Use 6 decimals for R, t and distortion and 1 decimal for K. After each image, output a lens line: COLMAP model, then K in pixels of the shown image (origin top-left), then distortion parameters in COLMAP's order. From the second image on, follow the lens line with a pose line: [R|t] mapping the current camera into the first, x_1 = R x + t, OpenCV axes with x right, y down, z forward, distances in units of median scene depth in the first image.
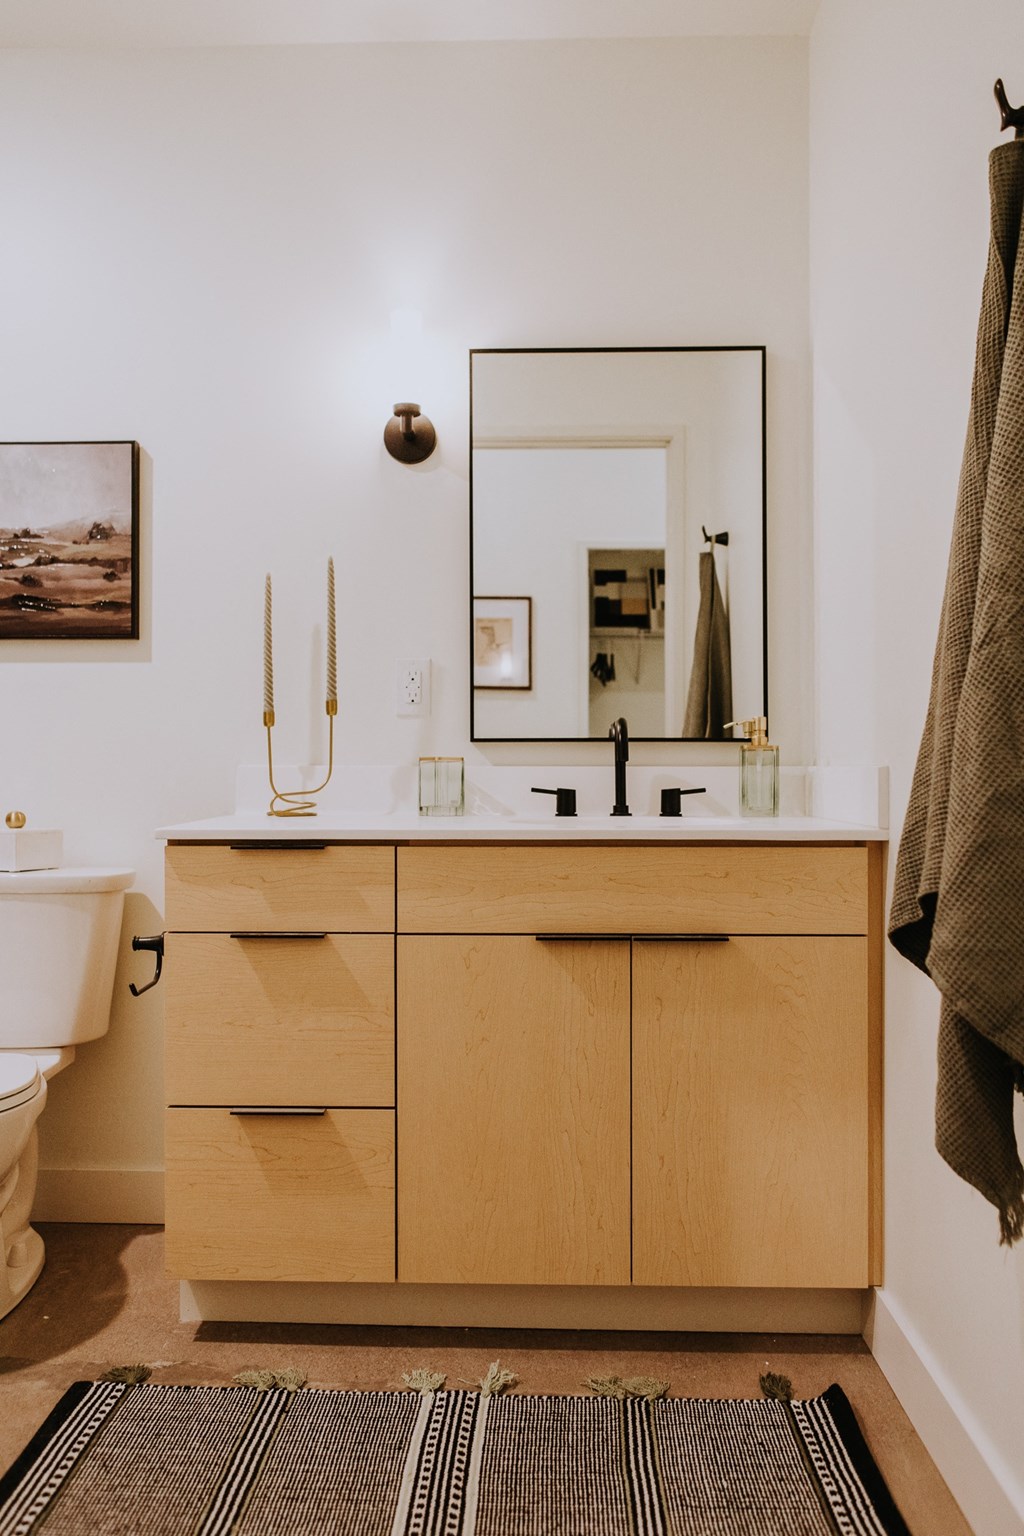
lens RADIAL K [[1269.6, 0, 508.0], [0, 1269.6, 767.8], [0, 0, 1]] dist [-0.007047, 0.005564]
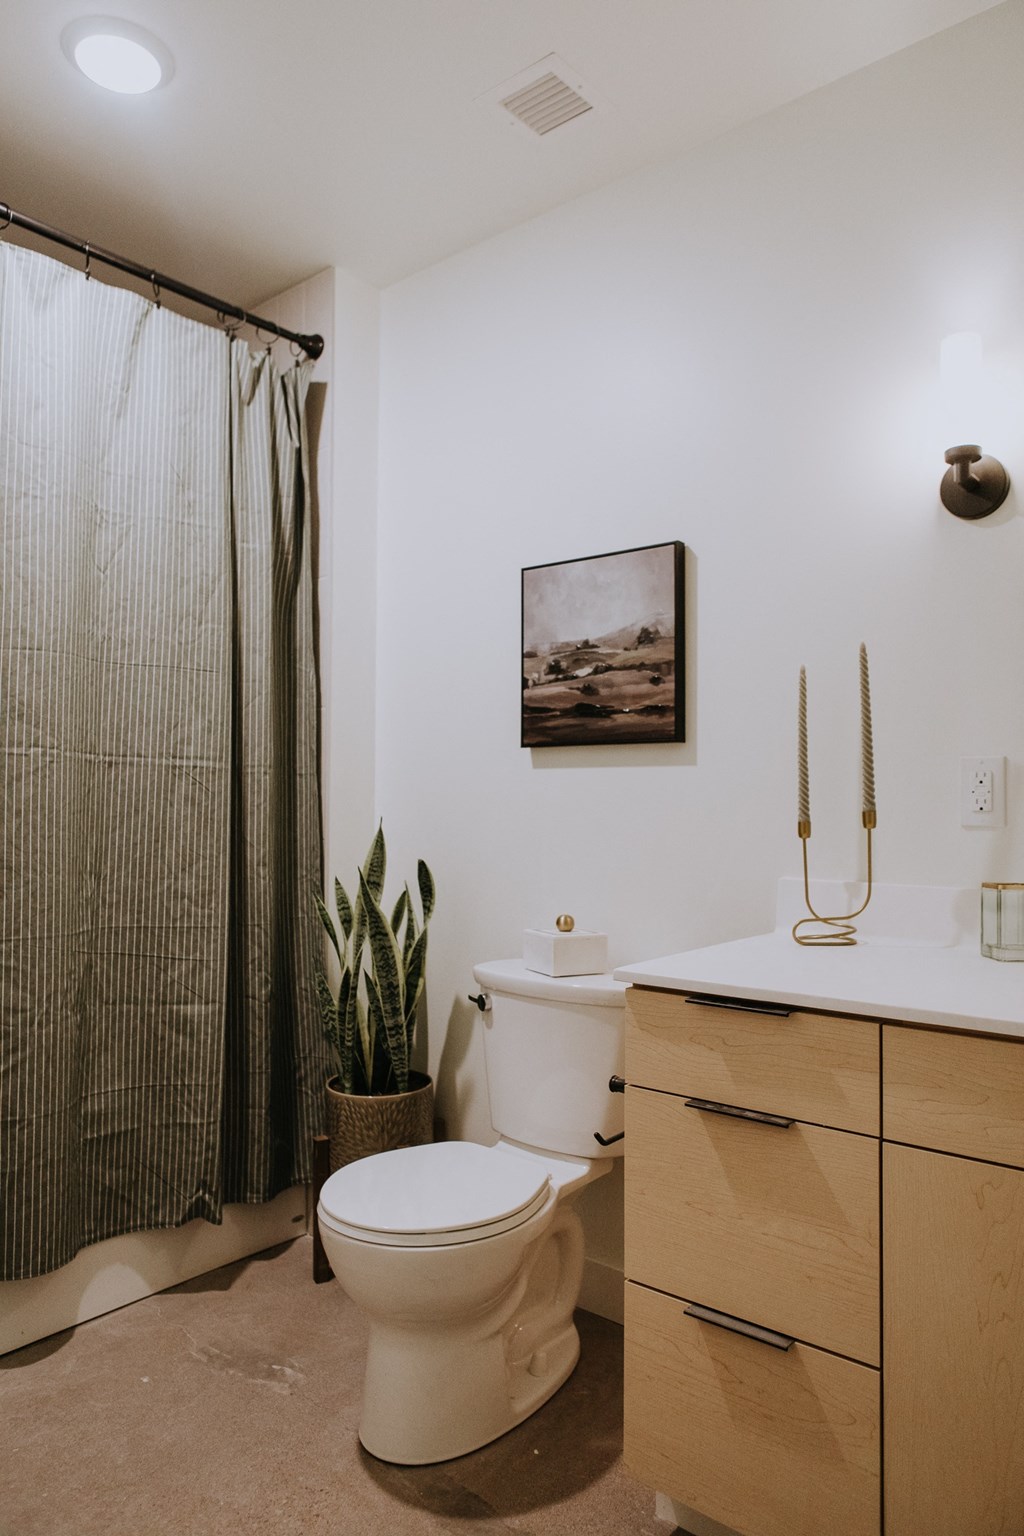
lens RADIAL K [[1039.9, 0, 506.8], [0, 1039.9, 767.8], [0, 0, 1]] dist [-0.030811, 0.019074]
pose [[0.781328, -0.014864, -0.623943, 0.119989], [-0.005140, 0.999529, -0.030247, -0.068544], [0.624099, 0.026840, 0.780884, 0.352243]]
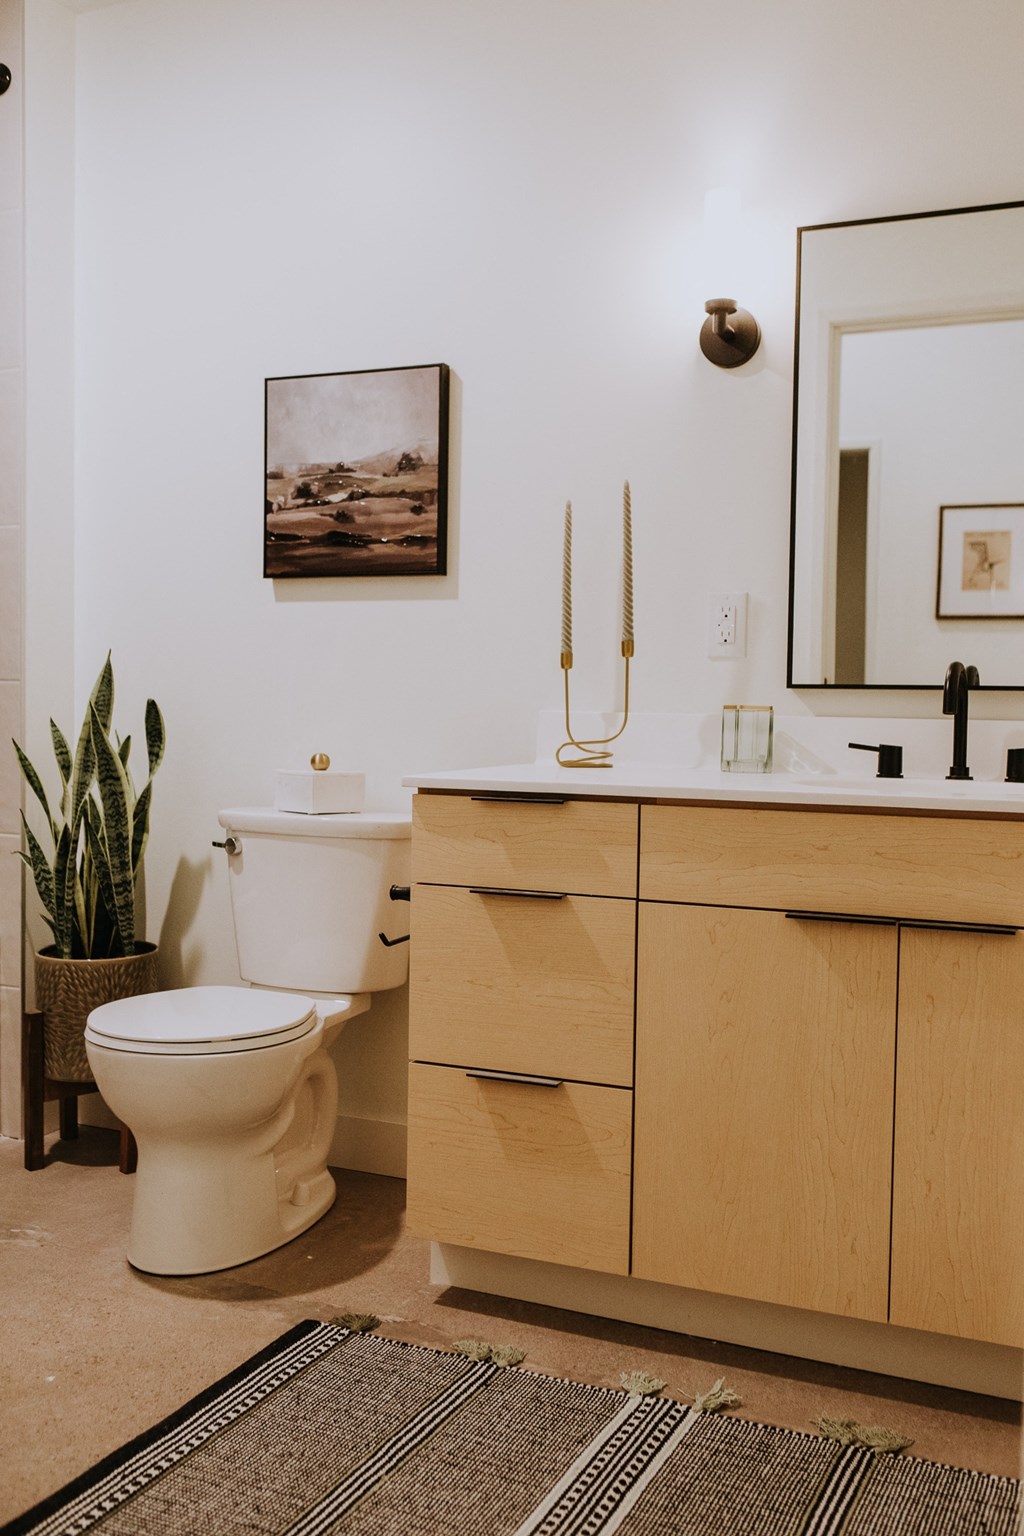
lens RADIAL K [[1502.4, 0, 514.6], [0, 1502.4, 775.2], [0, 0, 1]] dist [0.009535, -0.015105]
pose [[0.924337, 0.034200, -0.380040, 0.225570], [-0.017236, 0.998701, 0.047950, -0.008470], [0.381187, -0.037772, 0.923726, -0.025801]]
